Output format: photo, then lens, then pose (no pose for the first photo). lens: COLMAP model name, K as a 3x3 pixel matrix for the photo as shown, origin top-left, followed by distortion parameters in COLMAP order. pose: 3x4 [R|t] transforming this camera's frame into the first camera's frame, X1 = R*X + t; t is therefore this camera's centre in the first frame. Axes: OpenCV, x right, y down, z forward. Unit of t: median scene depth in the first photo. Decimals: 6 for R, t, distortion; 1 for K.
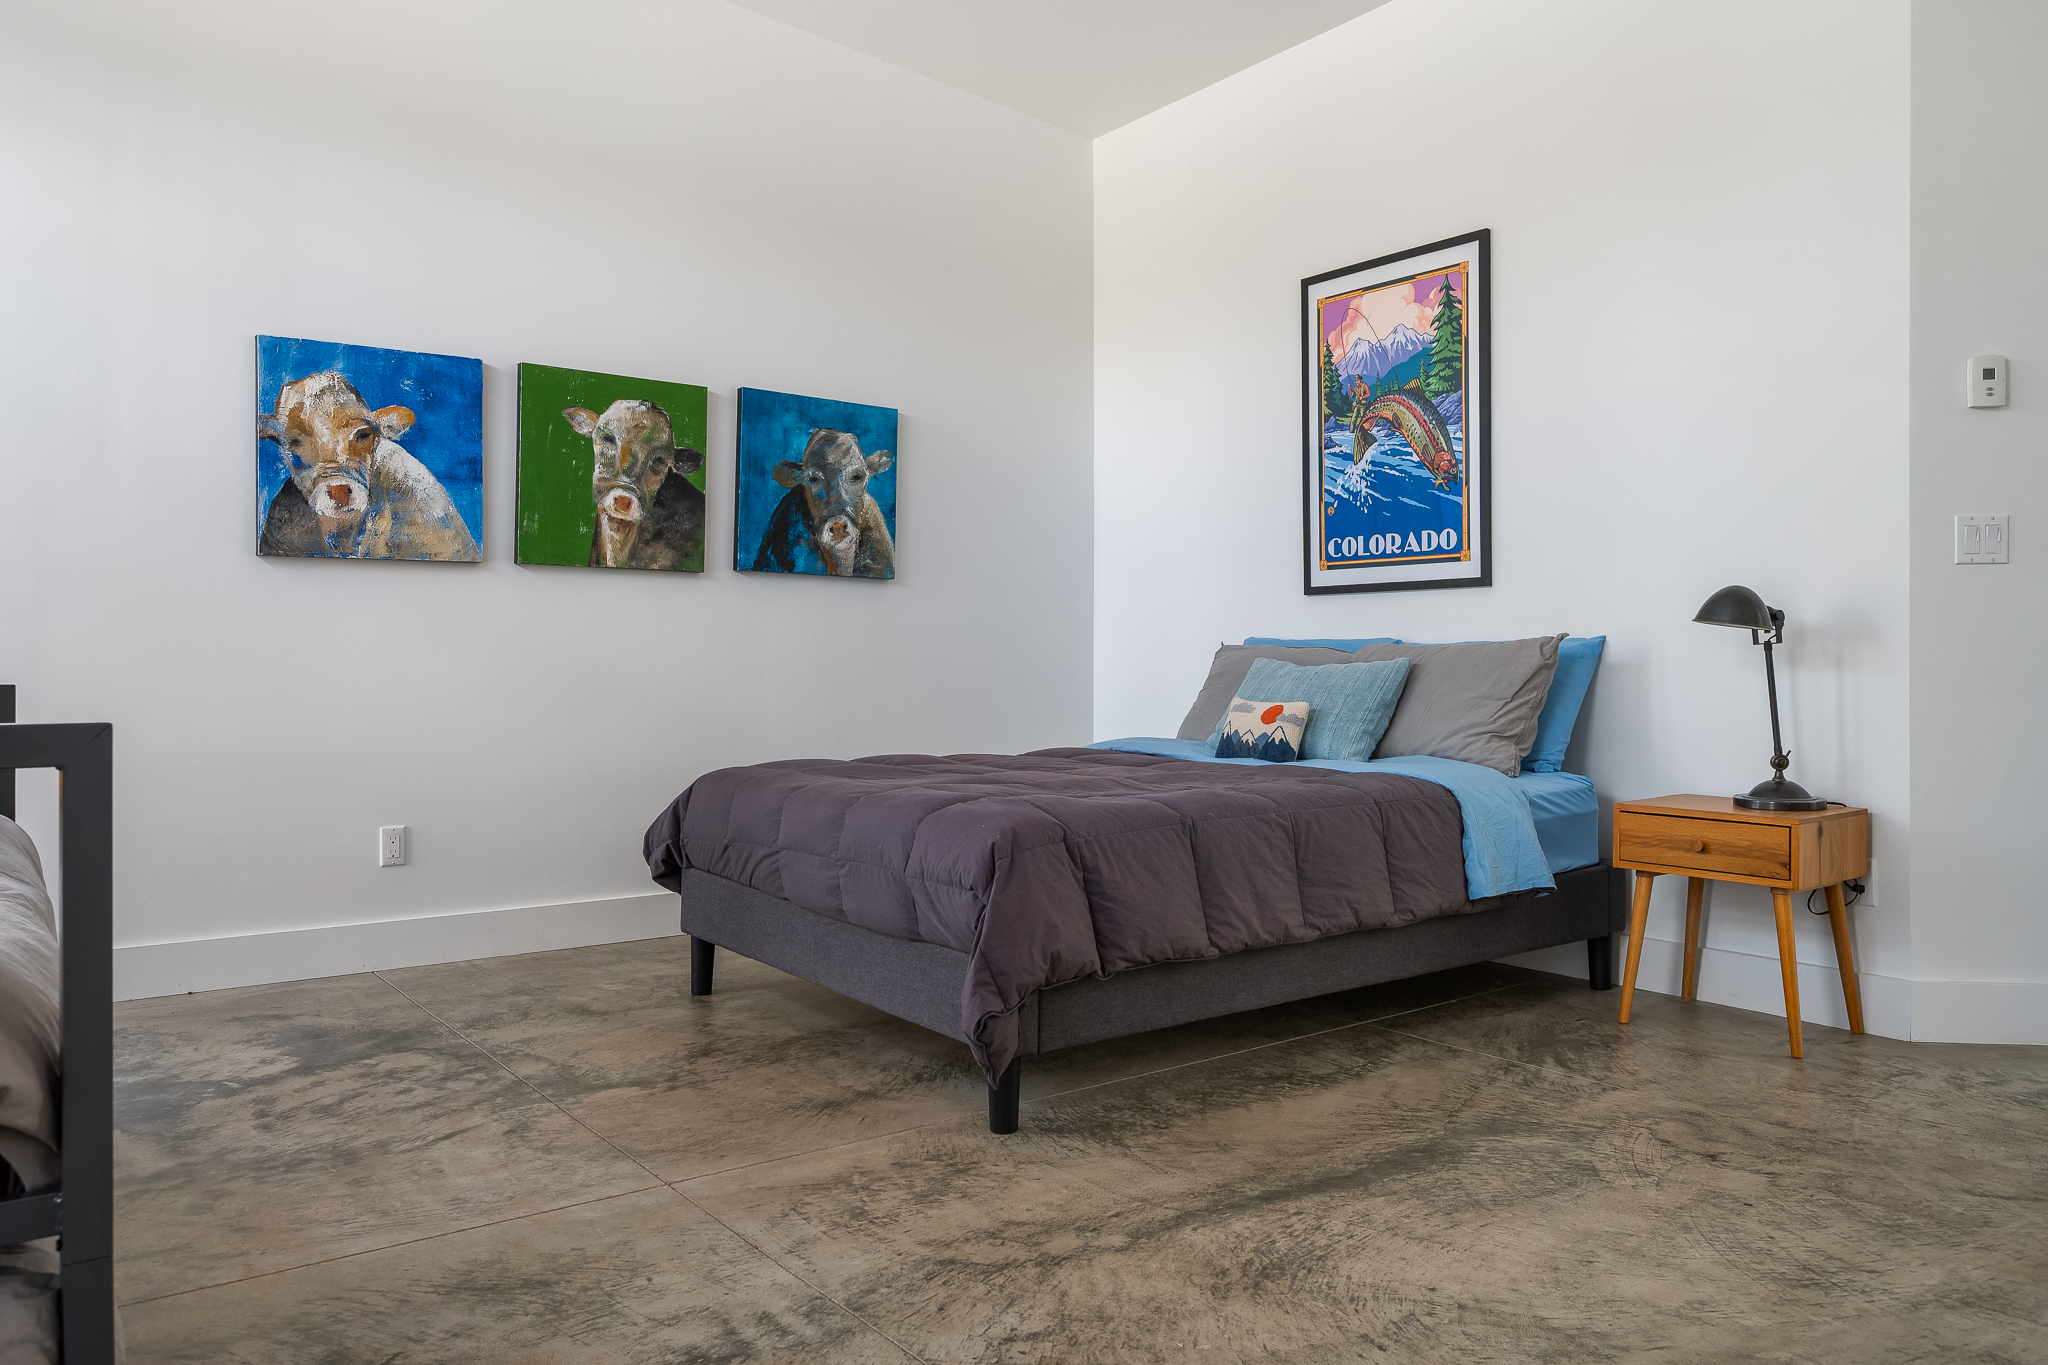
lens RADIAL K [[1441.3, 0, 1026.9], [0, 1441.3, 672.0], [0, 0, 1]] dist [-0.008818, 0.004886]
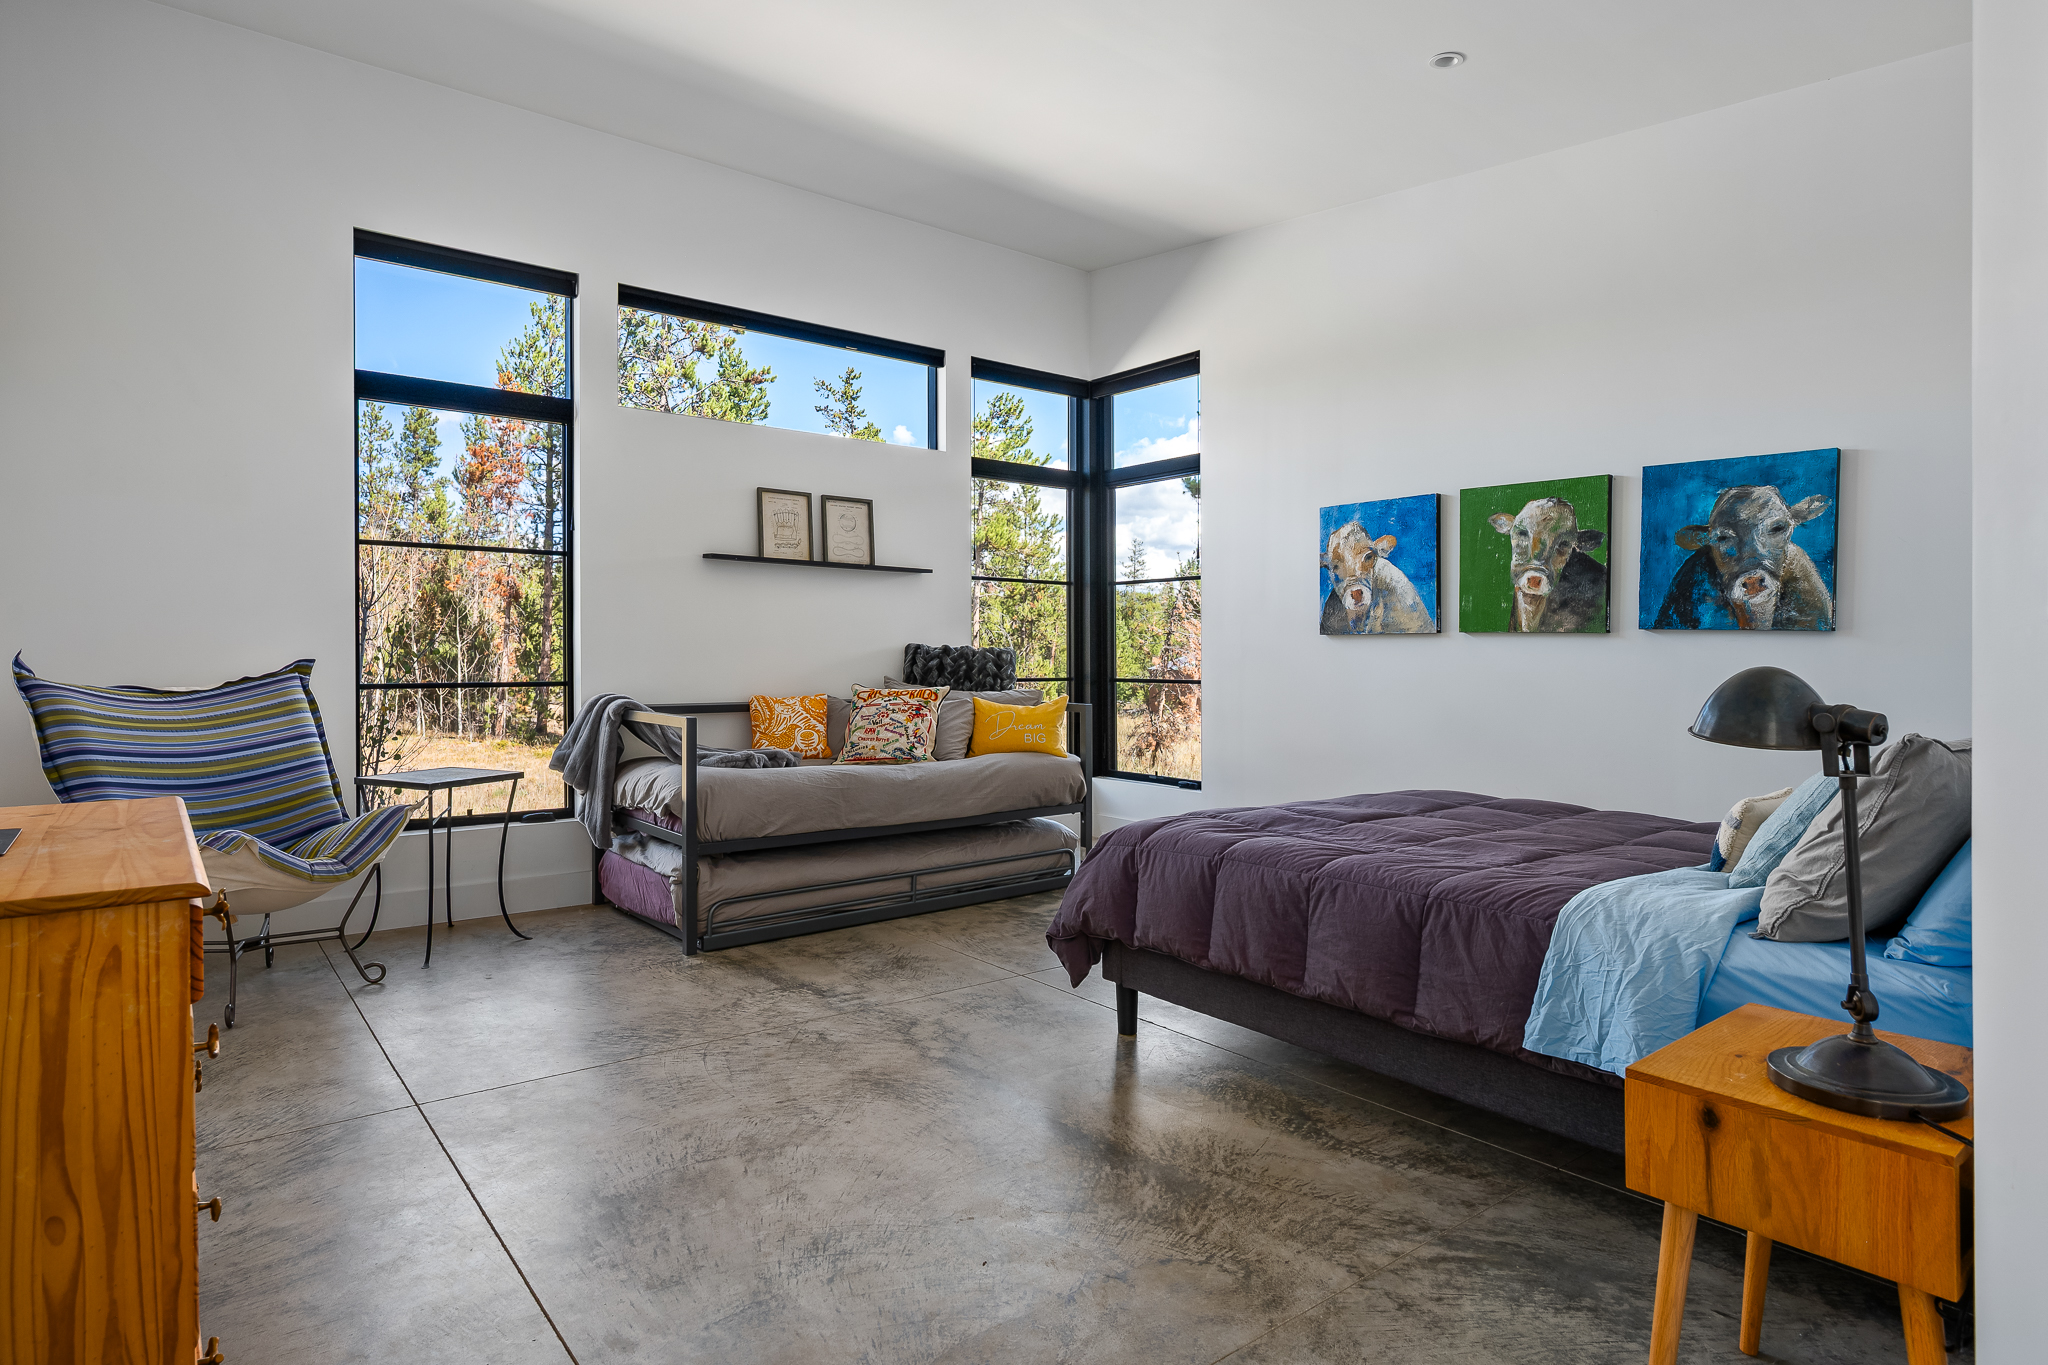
lens RADIAL K [[1107.9, 0, 1027.8], [0, 1107.9, 676.0], [0, 0, 1]] dist [-0.004307, -0.000574]
pose [[0.049095, 0.020135, -0.998591, 0.730449], [-0.020402, 0.999608, 0.019152, -0.046620], [0.998586, 0.019433, 0.049486, 0.543985]]
